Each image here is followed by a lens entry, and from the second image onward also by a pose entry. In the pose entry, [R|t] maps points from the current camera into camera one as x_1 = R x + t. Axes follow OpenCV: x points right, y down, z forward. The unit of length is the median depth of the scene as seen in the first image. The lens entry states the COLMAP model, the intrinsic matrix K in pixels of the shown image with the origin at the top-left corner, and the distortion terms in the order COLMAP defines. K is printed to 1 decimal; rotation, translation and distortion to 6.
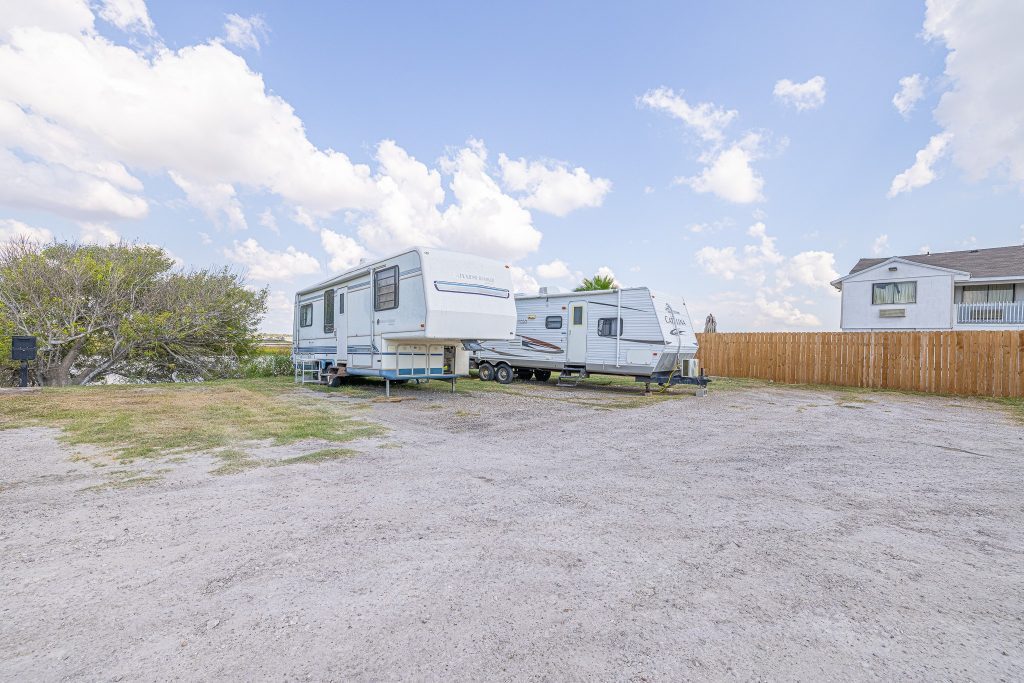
lens RADIAL K [[435.1, 0, 508.2], [0, 435.1, 337.6], [0, 0, 1]] dist [0.003016, 0.000818]
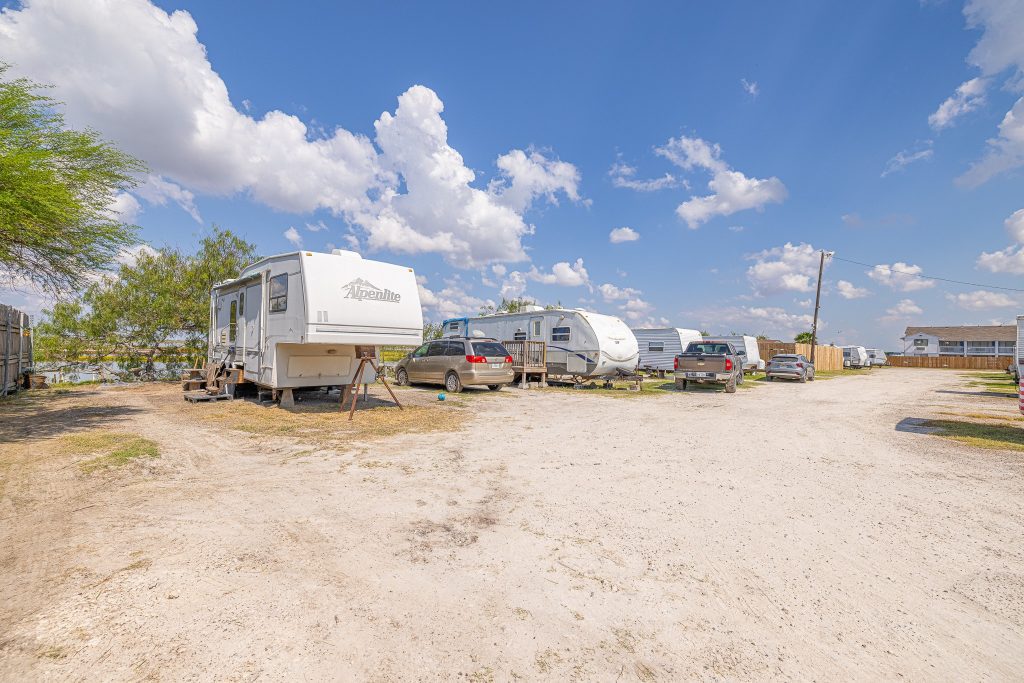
lens RADIAL K [[435.1, 0, 508.2], [0, 435.1, 337.6], [0, 0, 1]] dist [0.003016, 0.000818]
pose [[0.999942, -0.007727, -0.007520, -2.275732], [0.007535, 0.999656, -0.025124, -0.080008], [0.007711, 0.025066, 0.999656, -2.392013]]
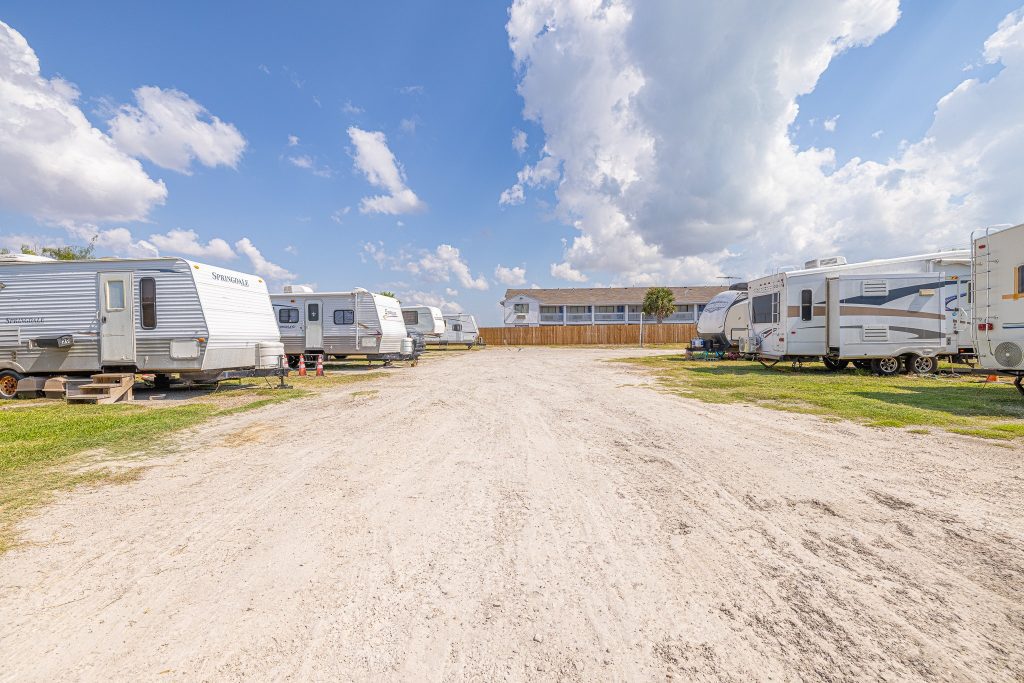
lens RADIAL K [[435.1, 0, 508.2], [0, 435.1, 337.6], [0, 0, 1]] dist [0.003016, 0.000818]
pose [[0.748029, -0.042547, 0.662300, -0.737950], [0.028267, 0.999080, 0.032256, -0.021953], [-0.663063, -0.005407, 0.748544, -0.716861]]
